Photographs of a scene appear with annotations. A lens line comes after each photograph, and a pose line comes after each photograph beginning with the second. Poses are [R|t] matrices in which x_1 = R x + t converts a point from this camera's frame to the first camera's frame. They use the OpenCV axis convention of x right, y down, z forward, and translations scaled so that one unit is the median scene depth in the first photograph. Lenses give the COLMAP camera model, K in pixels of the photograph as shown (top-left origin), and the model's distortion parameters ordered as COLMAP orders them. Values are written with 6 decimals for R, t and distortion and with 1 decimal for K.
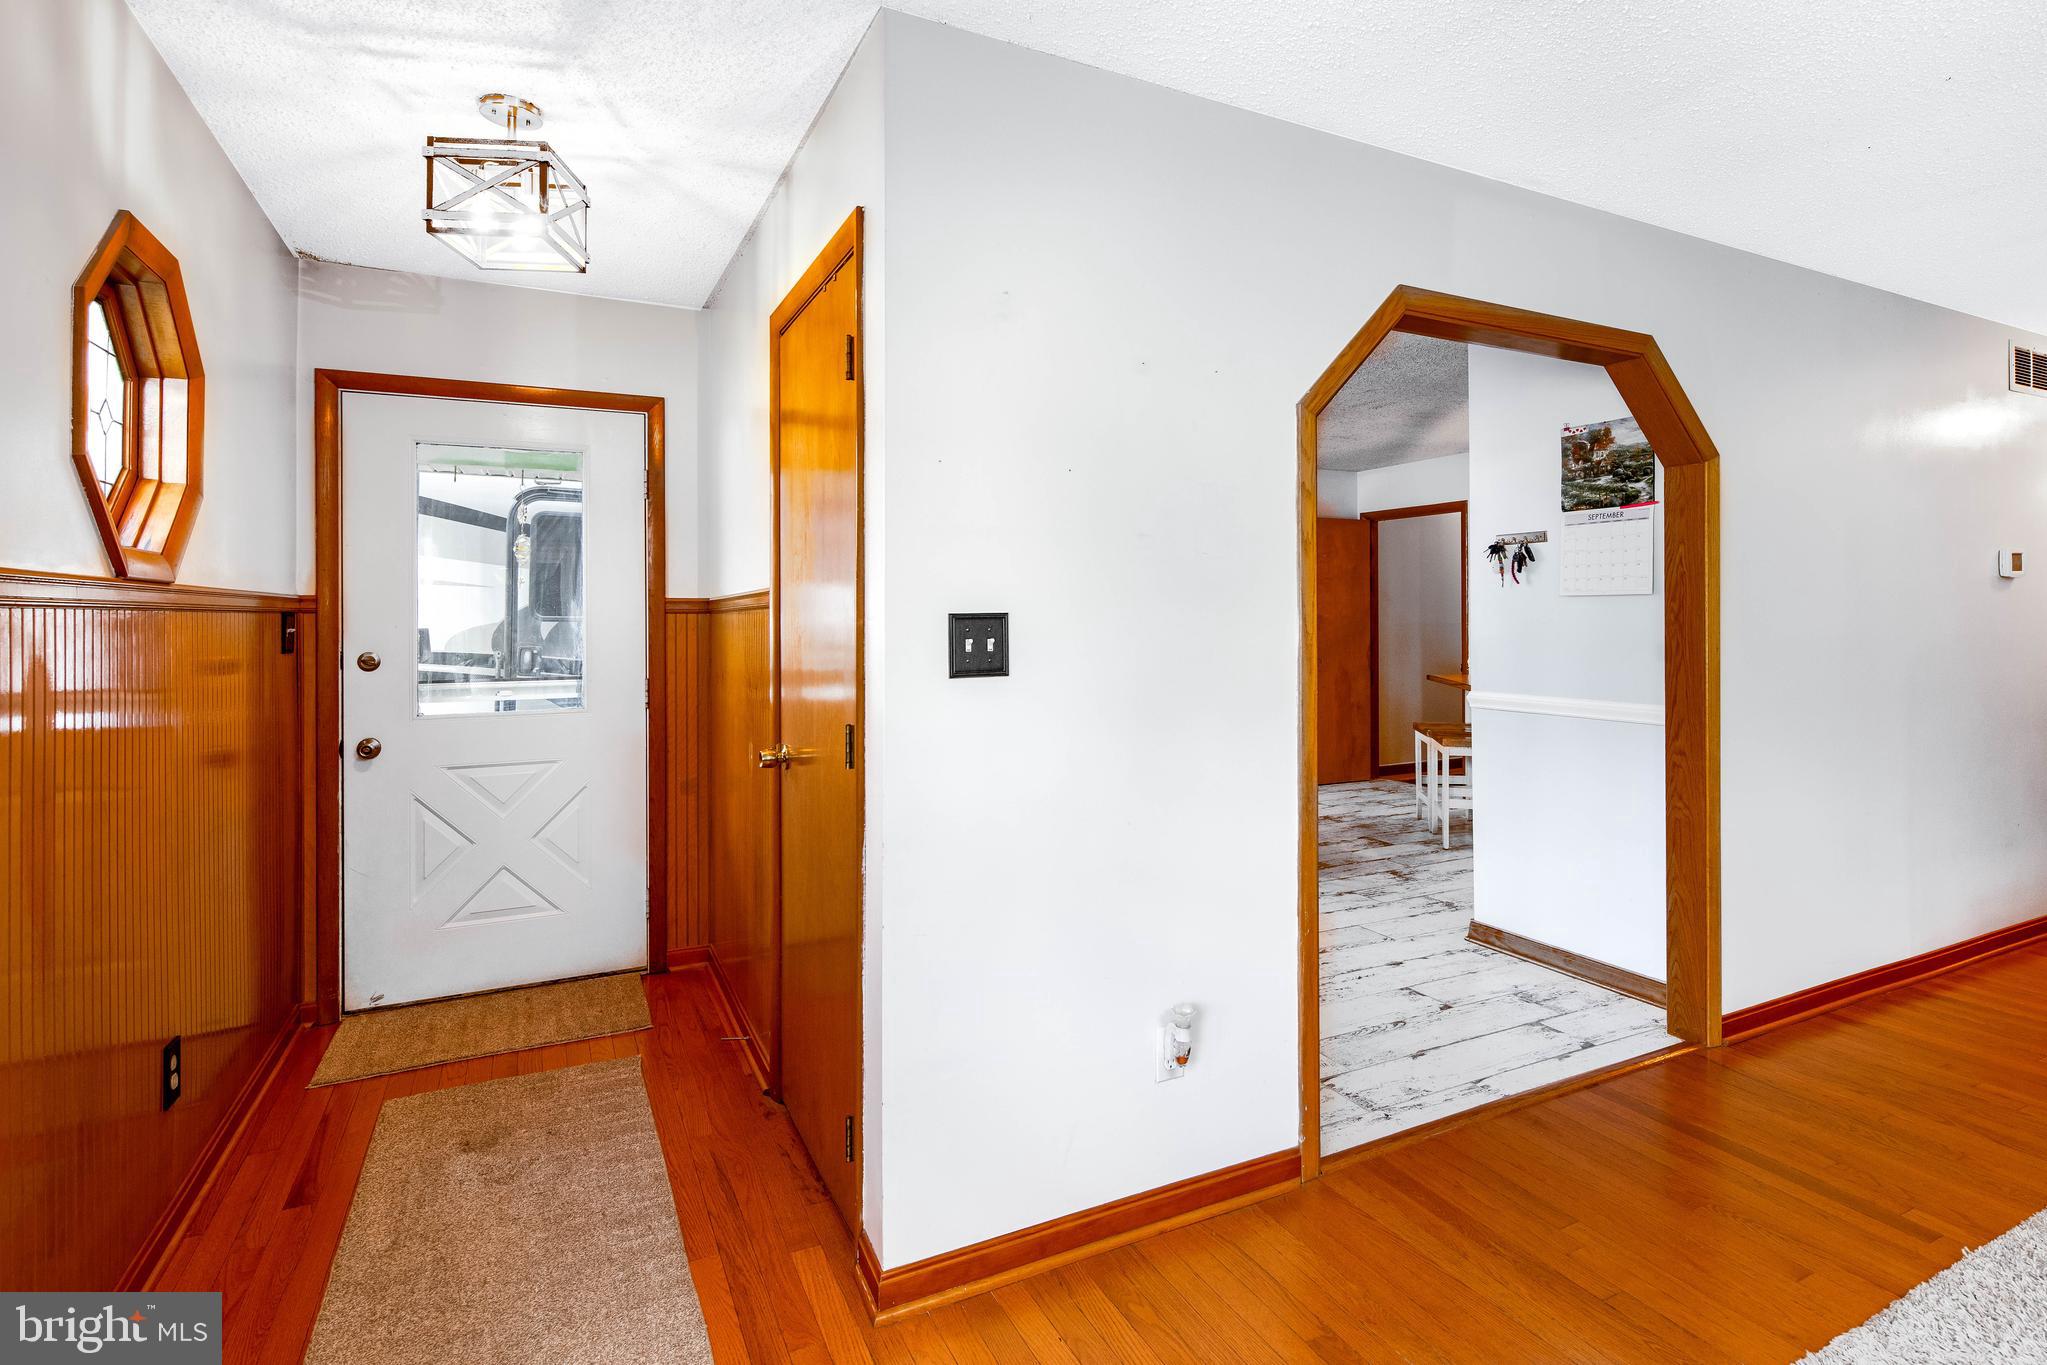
lens RADIAL K [[1006.5, 0, 1040.6], [0, 1006.5, 619.0], [0, 0, 1]] dist [-0.000584, -0.000191]
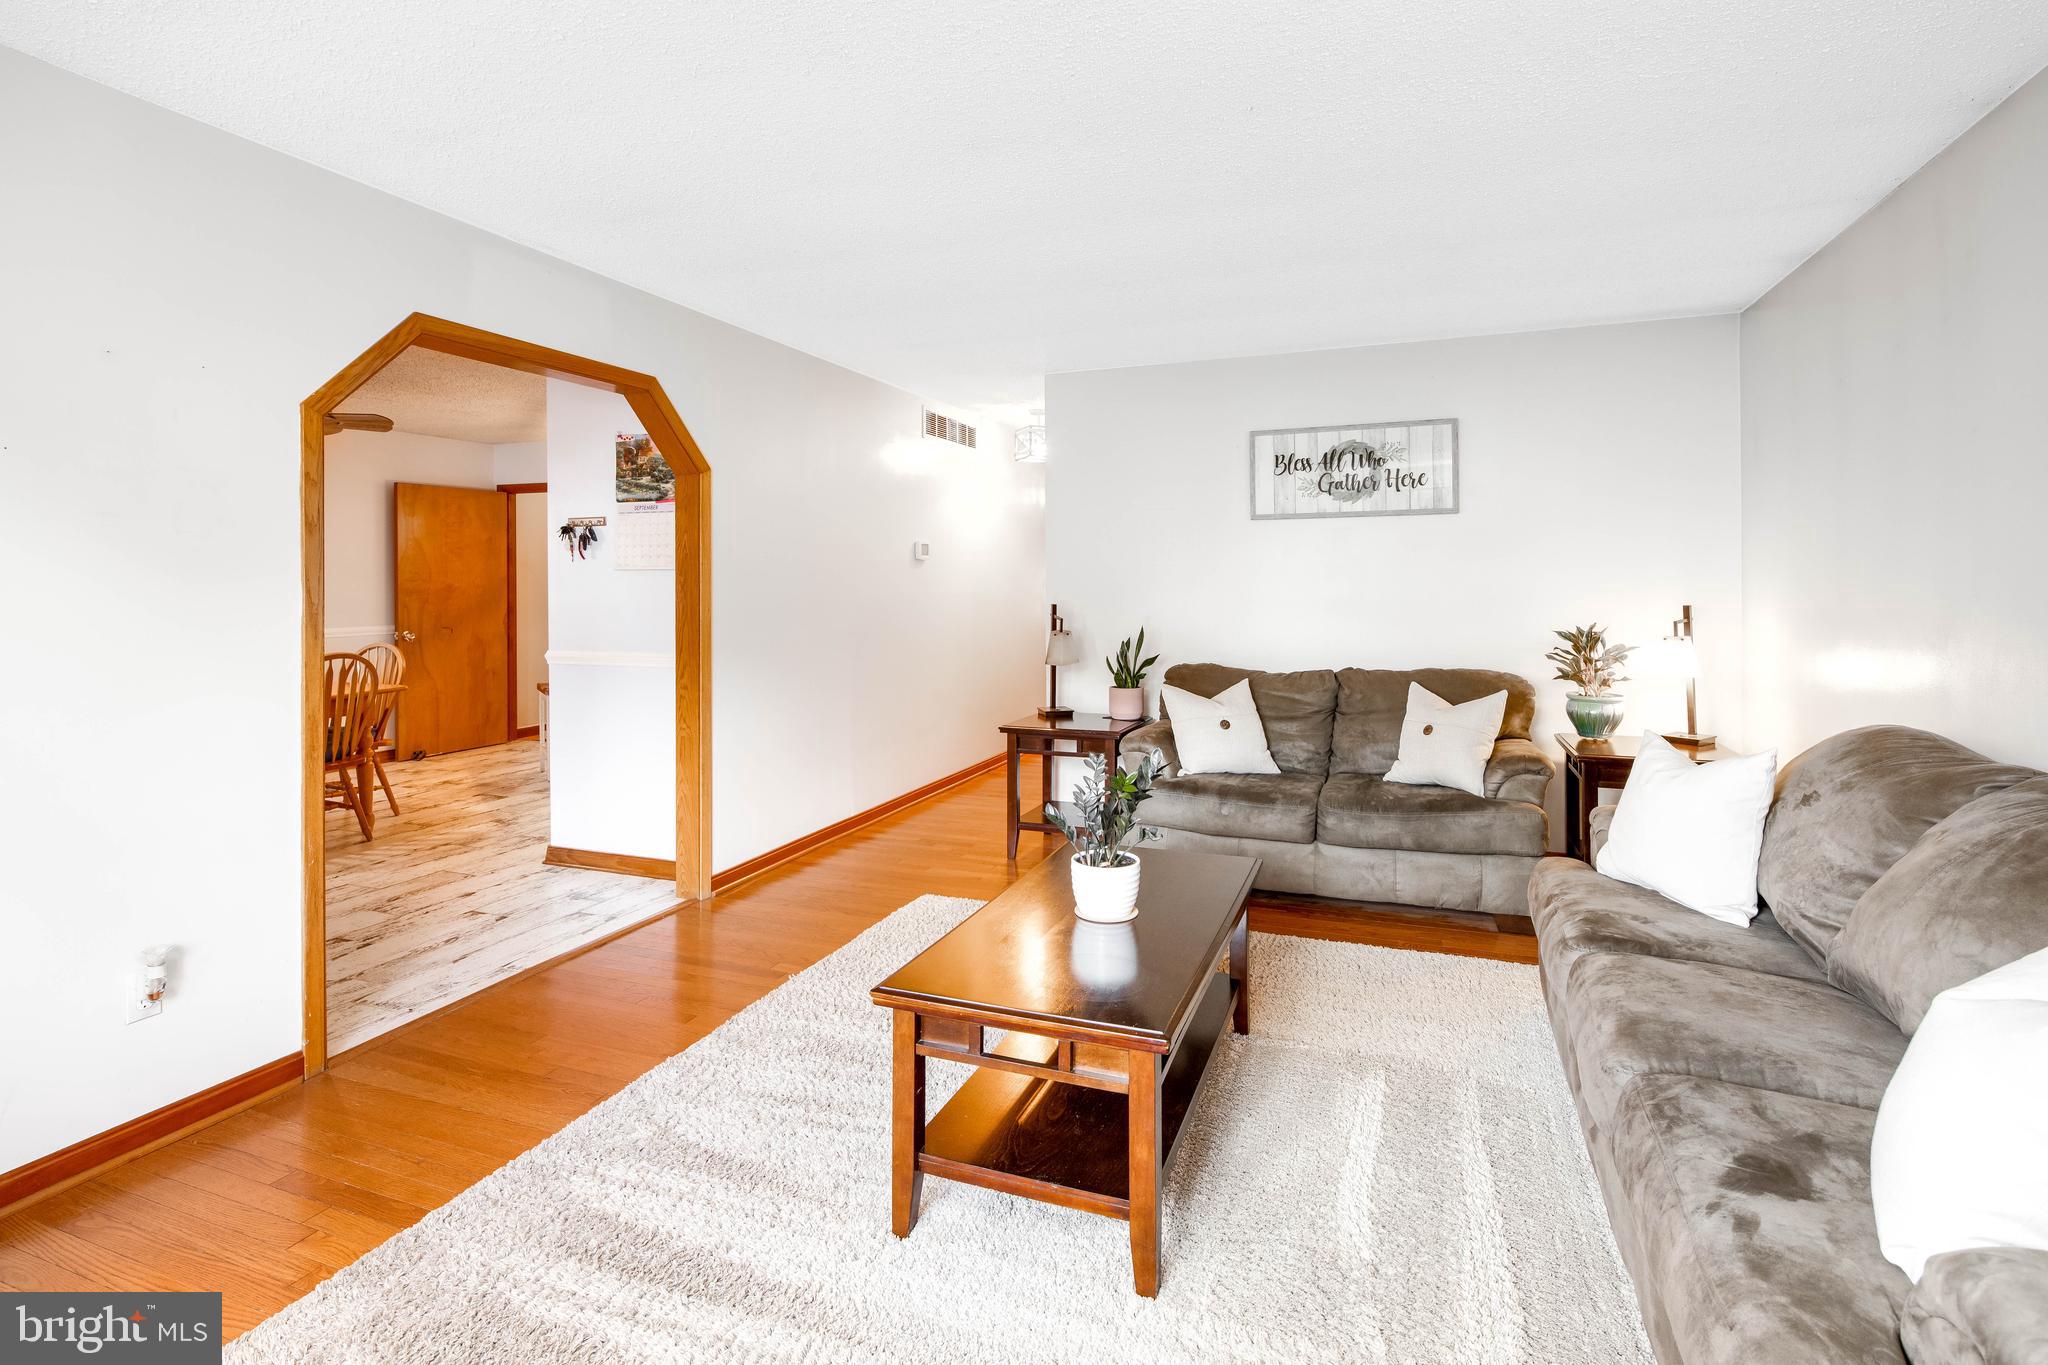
lens RADIAL K [[984.4, 0, 1027.5], [0, 984.4, 583.5], [0, 0, 1]] dist [-0.003173, -0.002881]
pose [[0.730867, -0.001058, 0.682519, 0.068738], [0.002685, 0.999996, -0.001325, -0.003738], [-0.682515, 0.002801, 0.730866, -0.269680]]
